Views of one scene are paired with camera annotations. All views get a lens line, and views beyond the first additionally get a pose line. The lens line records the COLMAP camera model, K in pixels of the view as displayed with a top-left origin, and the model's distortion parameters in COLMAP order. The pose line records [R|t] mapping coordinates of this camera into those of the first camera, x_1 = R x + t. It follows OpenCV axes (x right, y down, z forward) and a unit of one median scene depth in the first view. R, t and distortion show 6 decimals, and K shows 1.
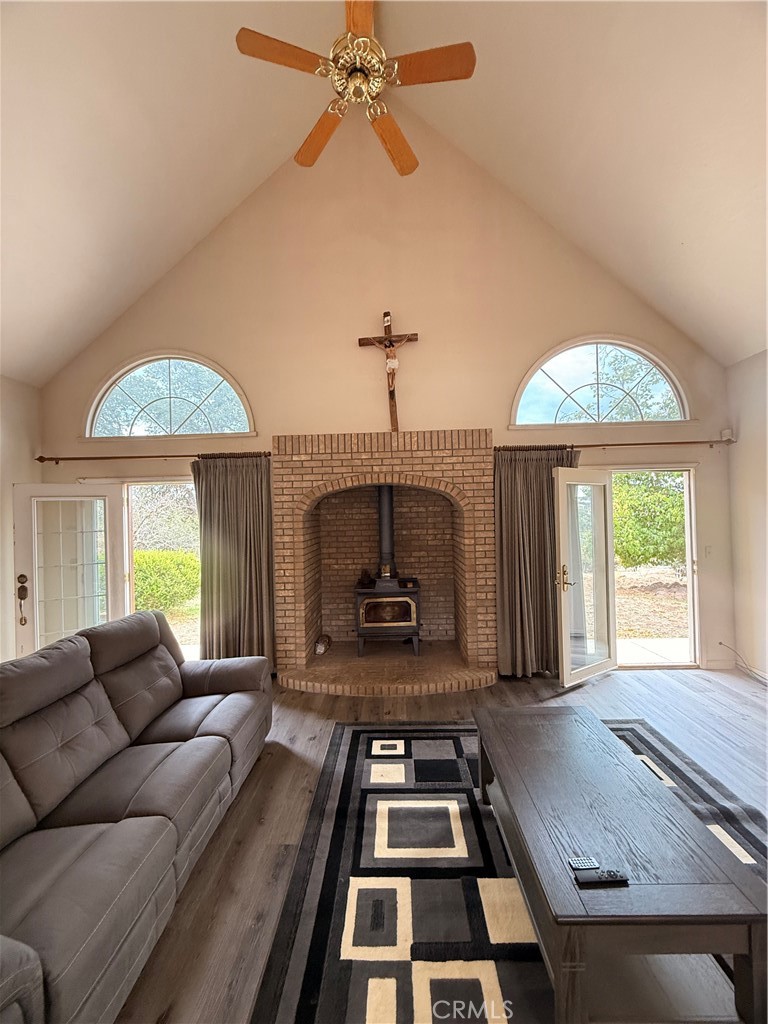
lens RADIAL K [[407.7, 0, 384.0], [0, 407.7, 512.0], [0, 0, 1]] dist [-0.000174, 0.000004]
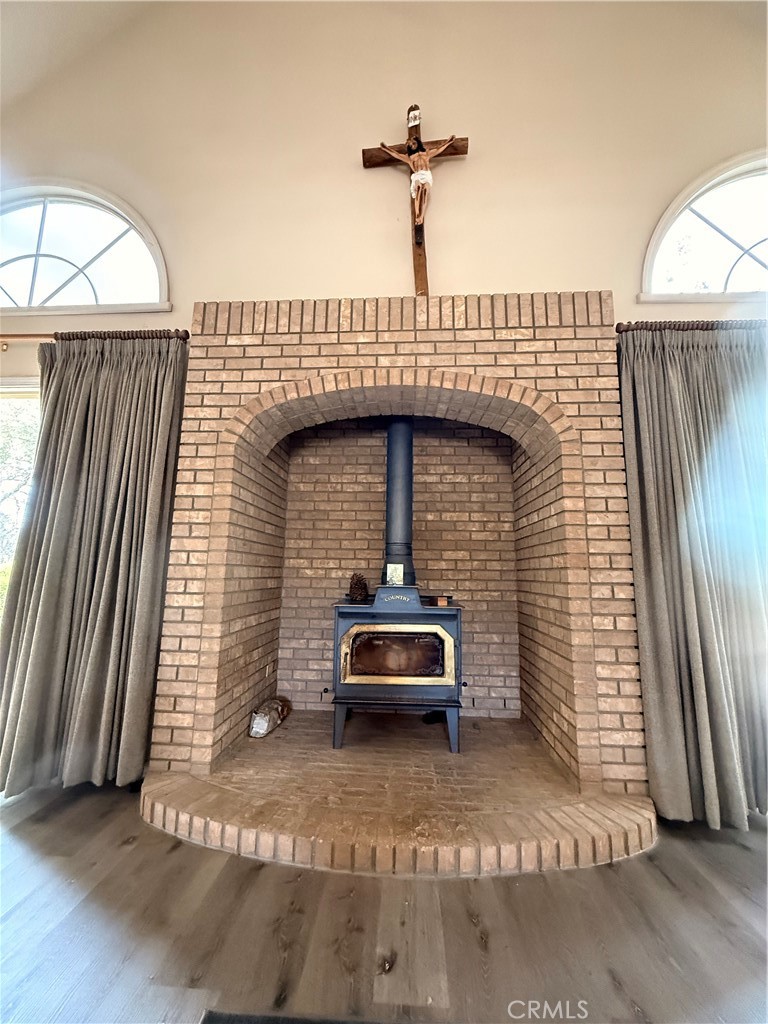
lens RADIAL K [[407.7, 0, 384.0], [0, 407.7, 512.0], [0, 0, 1]] dist [-0.000174, 0.000004]
pose [[0.998890, 0.034929, -0.031617, 0.003329], [-0.039093, 0.989030, -0.142451, 0.155481], [0.026294, 0.143529, 0.989297, 0.516803]]
